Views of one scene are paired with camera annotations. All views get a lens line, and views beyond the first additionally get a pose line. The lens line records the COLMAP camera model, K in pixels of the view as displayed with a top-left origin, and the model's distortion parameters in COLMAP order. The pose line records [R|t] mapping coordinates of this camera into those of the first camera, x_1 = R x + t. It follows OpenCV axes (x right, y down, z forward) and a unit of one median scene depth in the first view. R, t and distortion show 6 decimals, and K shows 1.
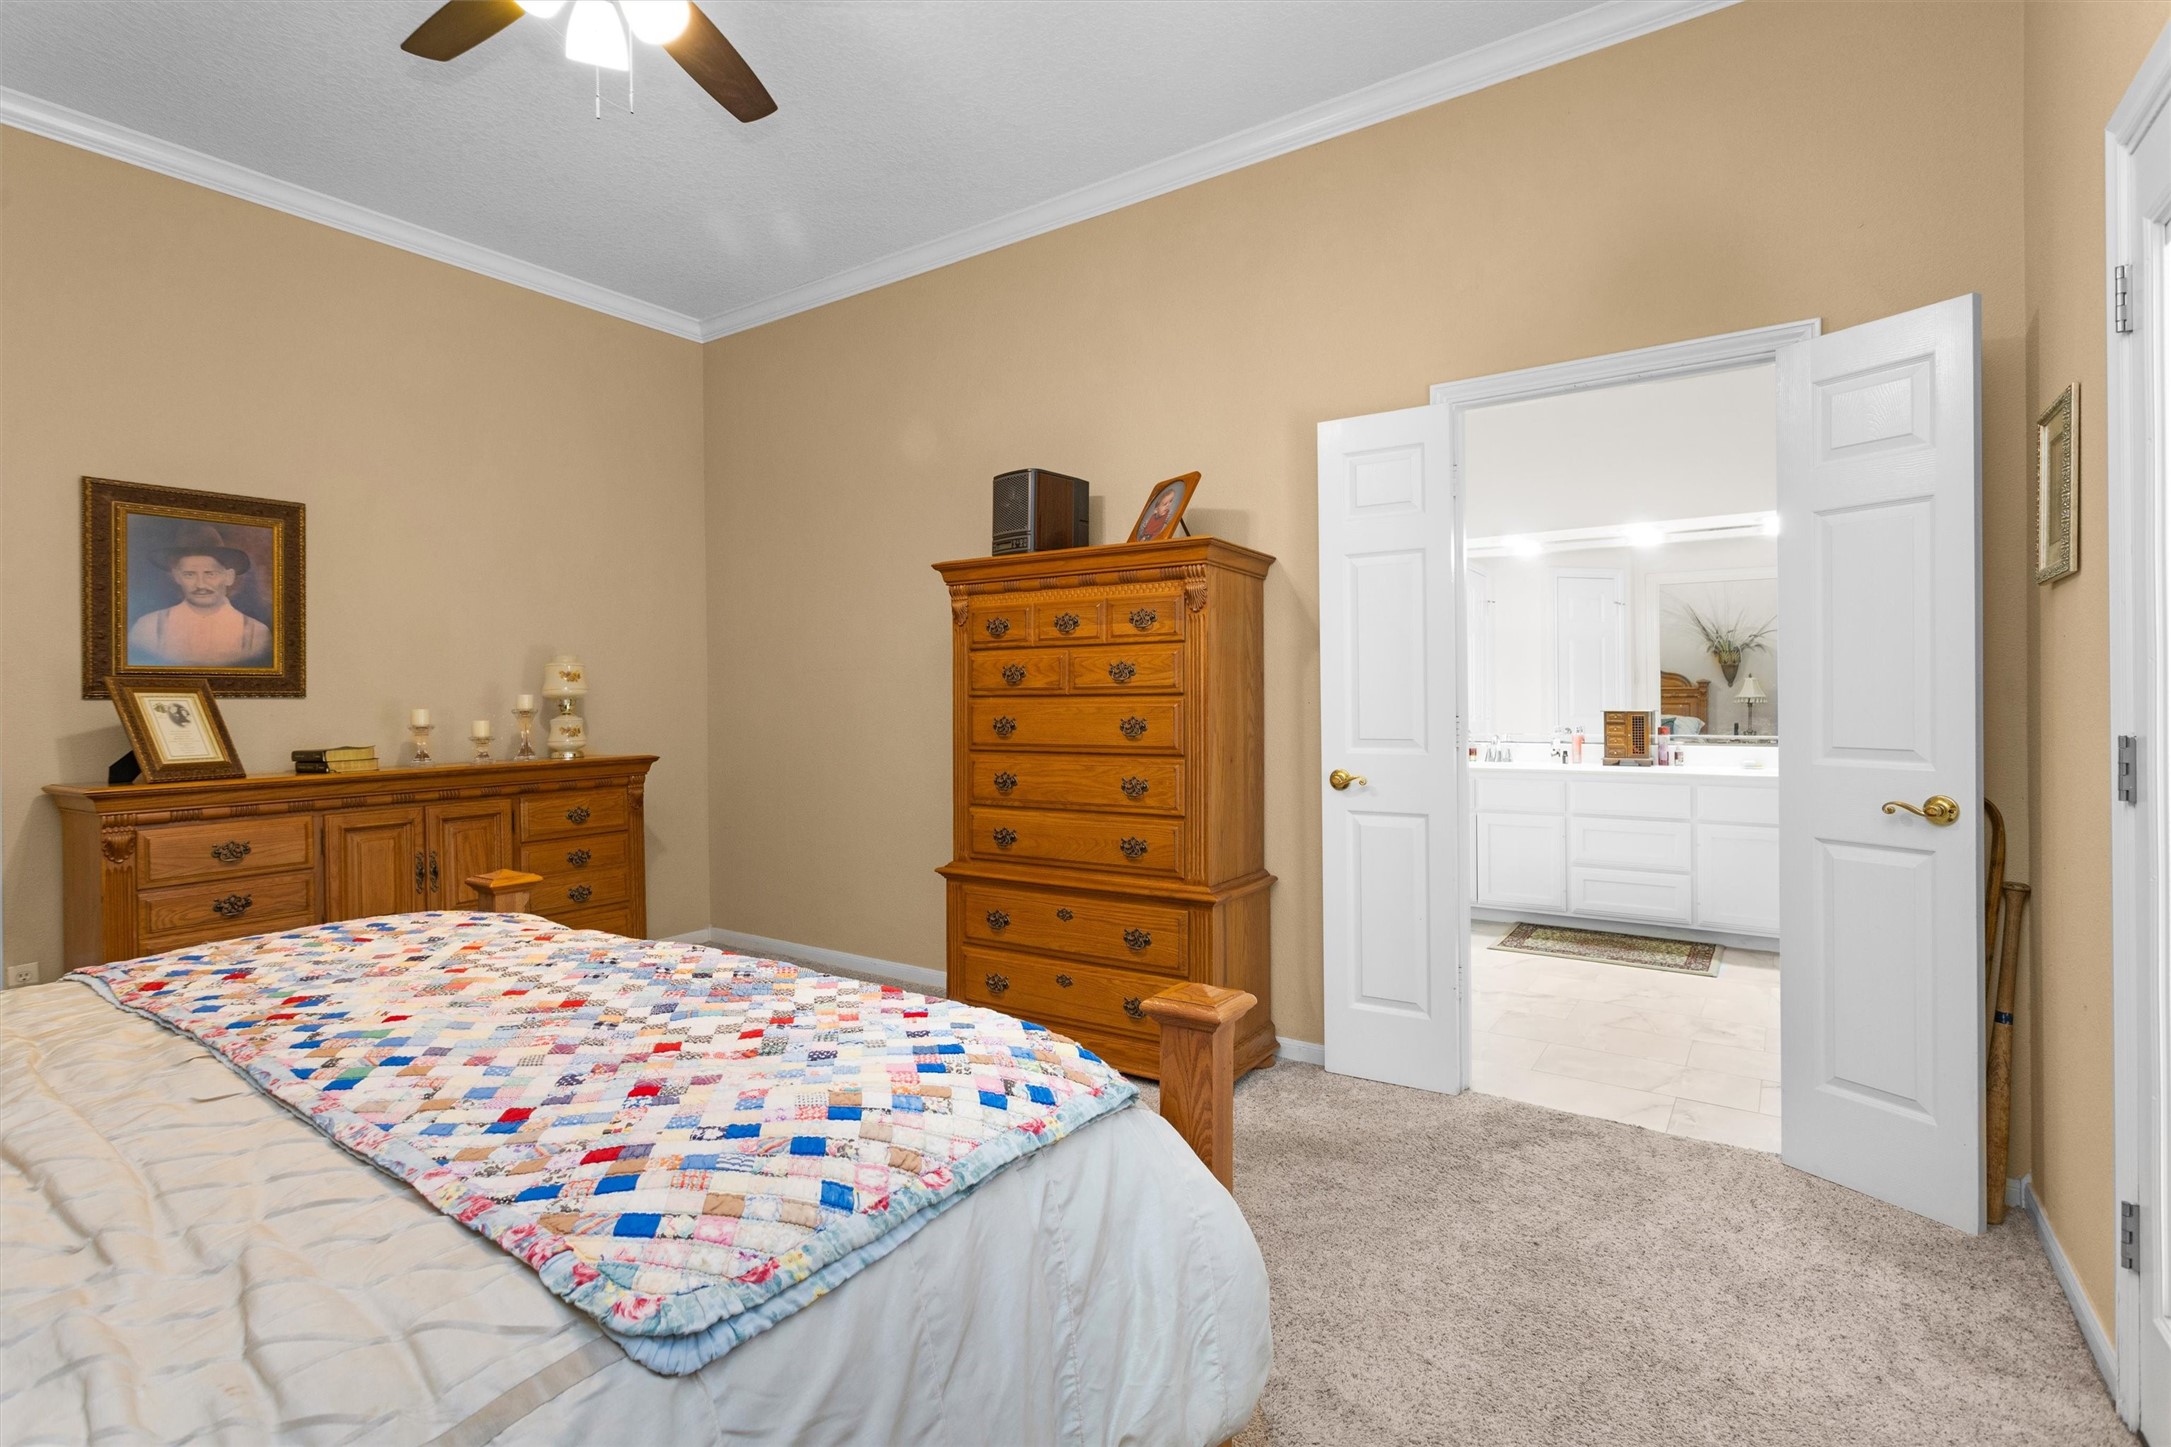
lens RADIAL K [[1032.6, 0, 1081.9], [0, 1032.6, 706.9], [0, 0, 1]] dist [0.000168, 0.000237]
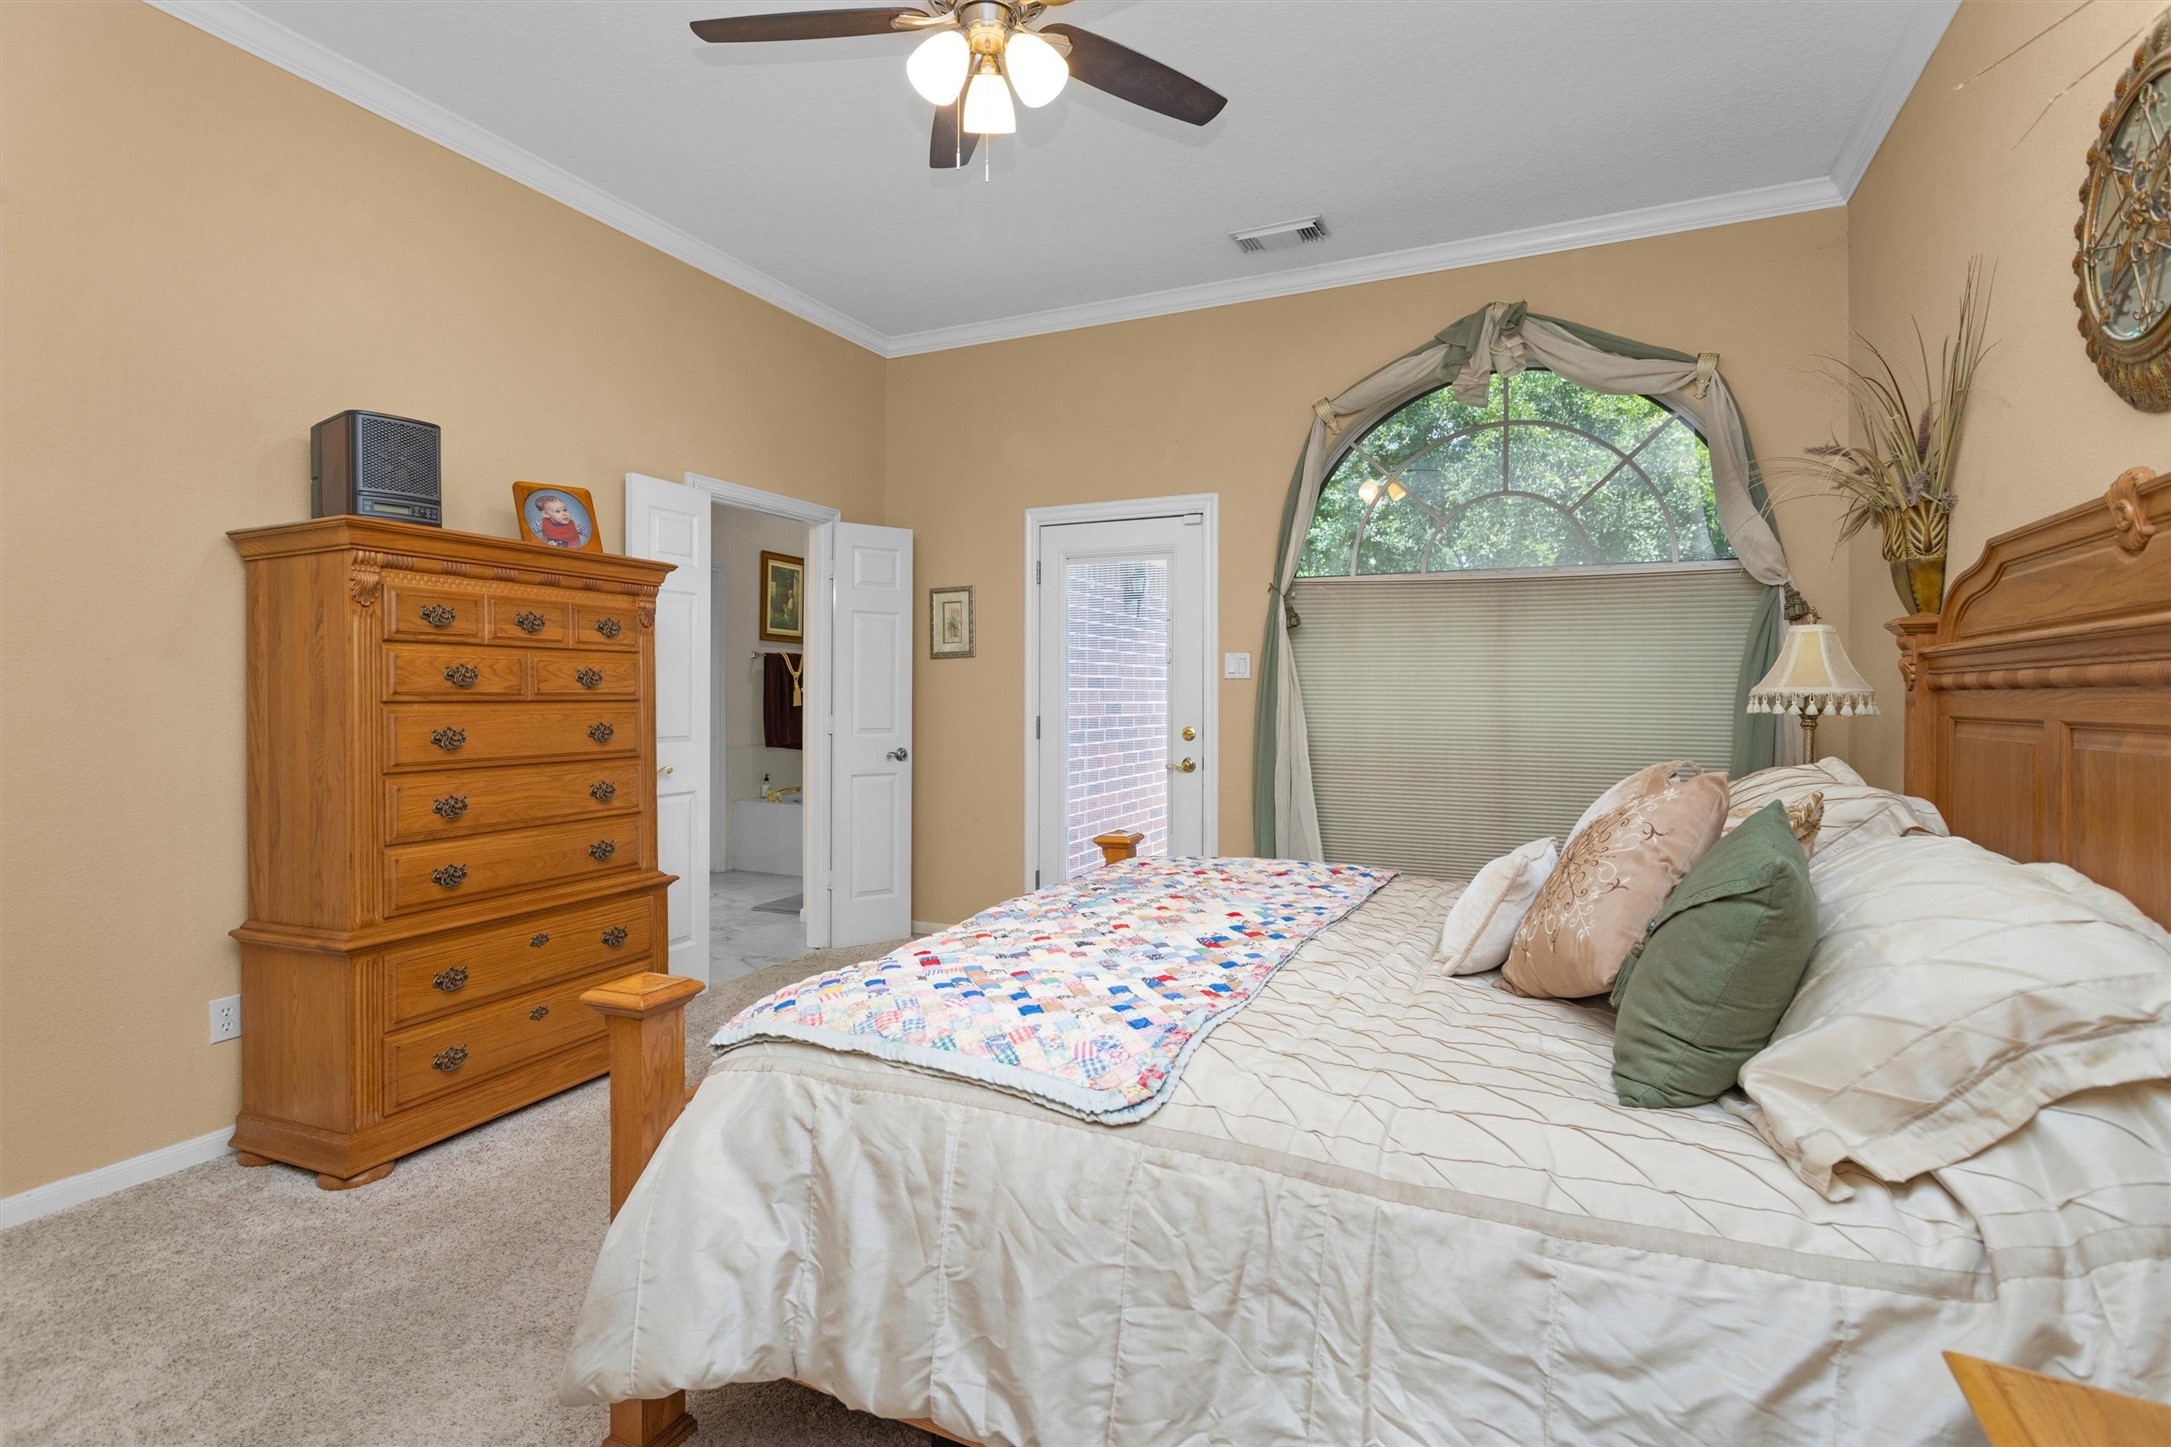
lens RADIAL K [[1032.6, 0, 1084.3], [0, 1032.6, 715.5], [0, 0, 1]] dist [0.000168, 0.000237]
pose [[-0.162973, -0.008095, 0.986597, -0.992095], [0.015063, 0.999829, 0.010692, -0.001395], [-0.986515, 0.016603, -0.162824, 0.663006]]
